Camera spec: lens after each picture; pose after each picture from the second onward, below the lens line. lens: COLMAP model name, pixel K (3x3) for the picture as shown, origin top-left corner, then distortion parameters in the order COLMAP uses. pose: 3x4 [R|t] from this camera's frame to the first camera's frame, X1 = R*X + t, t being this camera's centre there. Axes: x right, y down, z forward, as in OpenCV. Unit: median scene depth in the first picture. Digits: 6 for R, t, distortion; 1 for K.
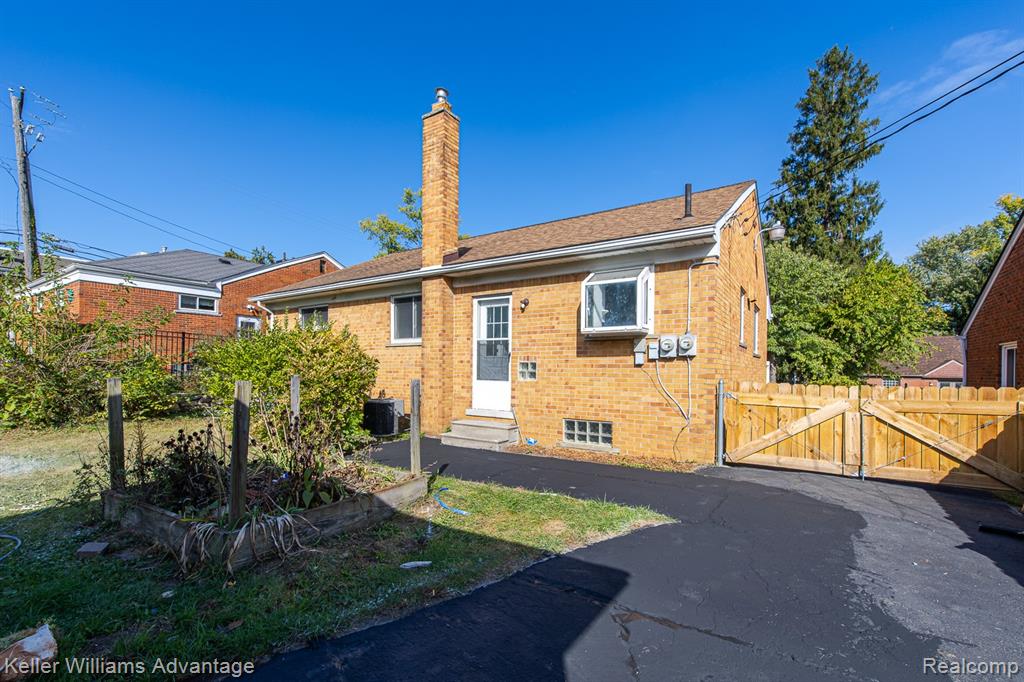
lens RADIAL K [[461.1, 0, 511.5], [0, 461.1, 371.6], [0, 0, 1]] dist [-0.001758, -0.000372]
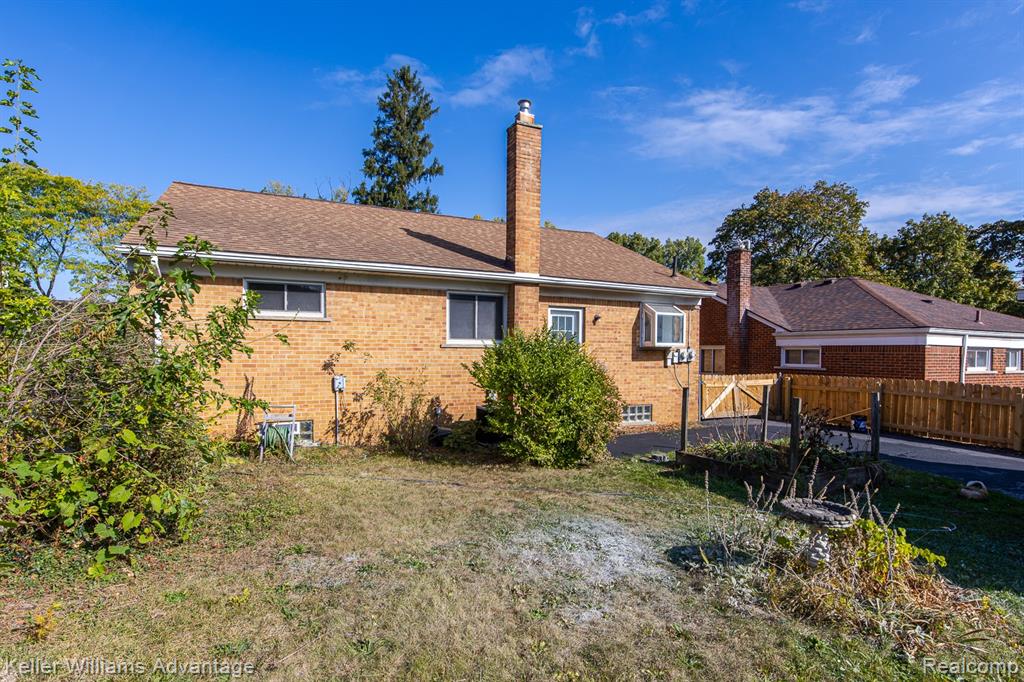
lens RADIAL K [[521.9, 0, 513.4], [0, 521.9, 359.7], [0, 0, 1]] dist [0.000422, 0.000184]
pose [[0.511974, -0.020684, 0.858752, -1.056212], [-0.005017, 0.999621, 0.027068, -0.057705], [-0.858986, -0.018166, 0.511676, 0.371578]]
